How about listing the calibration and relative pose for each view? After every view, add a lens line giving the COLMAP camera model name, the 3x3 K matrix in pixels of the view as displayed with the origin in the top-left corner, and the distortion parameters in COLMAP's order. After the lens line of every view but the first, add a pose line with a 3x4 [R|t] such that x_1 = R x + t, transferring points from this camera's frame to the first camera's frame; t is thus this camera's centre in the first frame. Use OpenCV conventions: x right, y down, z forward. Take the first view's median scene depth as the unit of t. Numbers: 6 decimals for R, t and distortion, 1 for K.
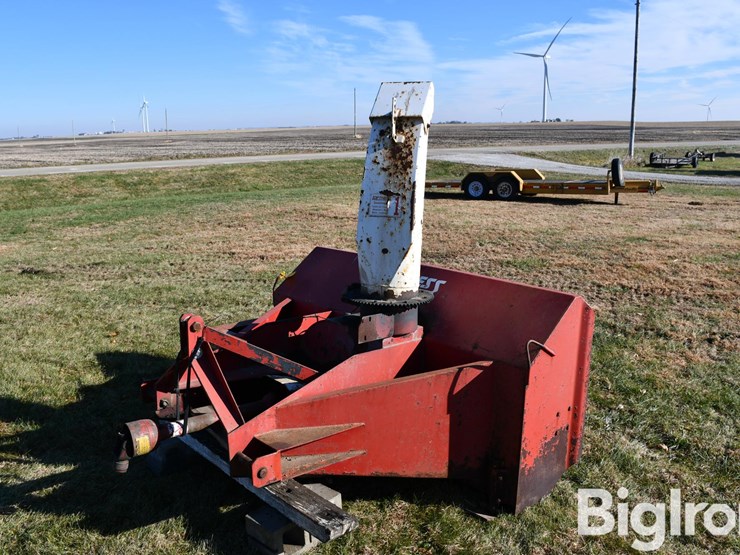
lens RADIAL K [[649.2, 0, 366.1], [0, 649.2, 287.5], [0, 0, 1]] dist [-0.154819, 0.114241]
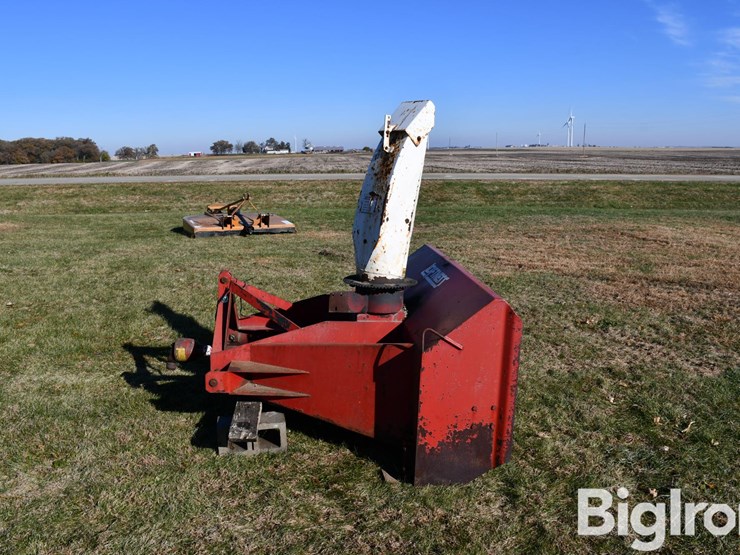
lens RADIAL K [[649.2, 0, 366.1], [0, 649.2, 287.5], [0, 0, 1]] dist [-0.154819, 0.114241]
pose [[0.812269, 0.129089, -0.568819, 0.716735], [-0.141718, 0.989658, 0.022222, 0.001808], [0.565805, 0.062562, 0.822162, 0.009220]]
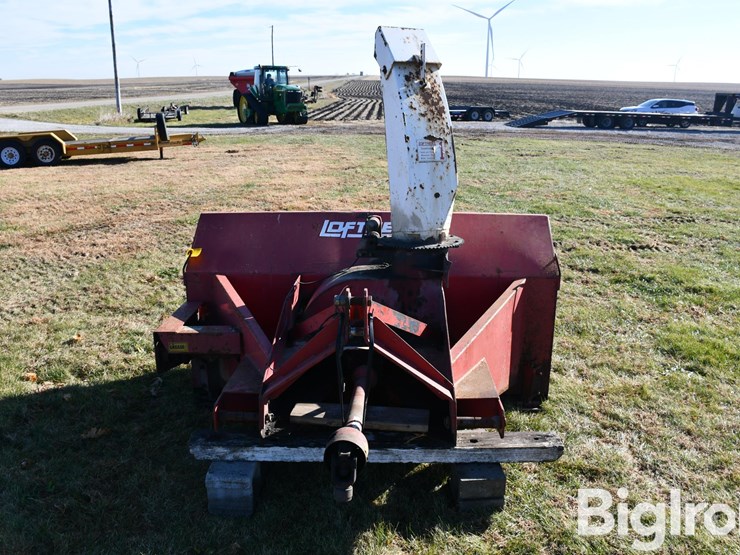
lens RADIAL K [[649.2, 0, 366.1], [0, 649.2, 287.5], [0, 0, 1]] dist [-0.154819, 0.114241]
pose [[0.682271, -0.201784, 0.702701, -0.774824], [0.156702, 0.979181, 0.129031, -0.061511], [-0.714108, 0.022080, 0.699687, 0.363987]]
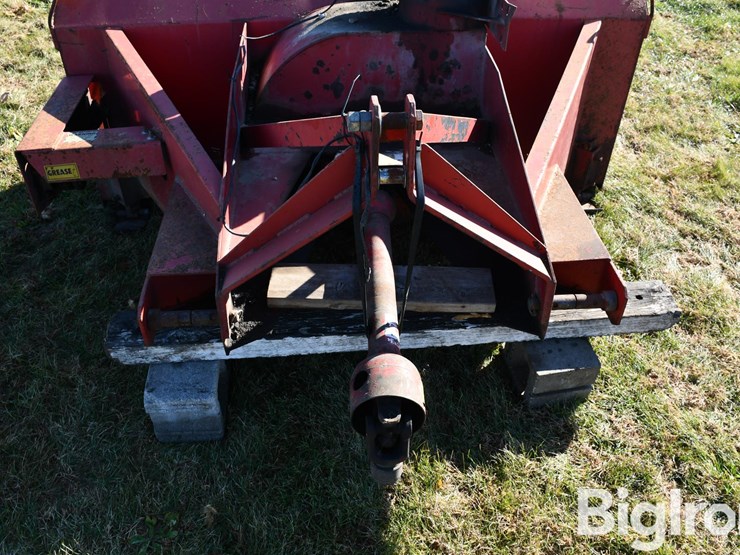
lens RADIAL K [[649.2, 0, 366.1], [0, 649.2, 287.5], [0, 0, 1]] dist [-0.154819, 0.114241]
pose [[0.593677, -0.539994, 0.596619, -0.537538], [0.164758, 0.807275, 0.566711, -0.087538], [-0.787657, -0.238146, 0.568229, 0.679627]]
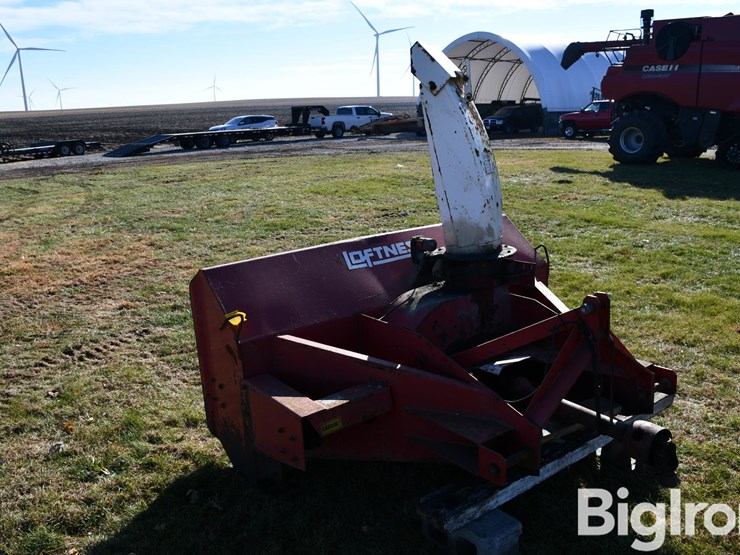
lens RADIAL K [[649.2, 0, 366.1], [0, 649.2, 287.5], [0, 0, 1]] dist [-0.154819, 0.114241]
pose [[0.092179, -0.260915, 0.960951, -1.018762], [0.265164, 0.936644, 0.228880, -0.222893], [-0.959787, 0.233712, 0.155524, 1.052779]]
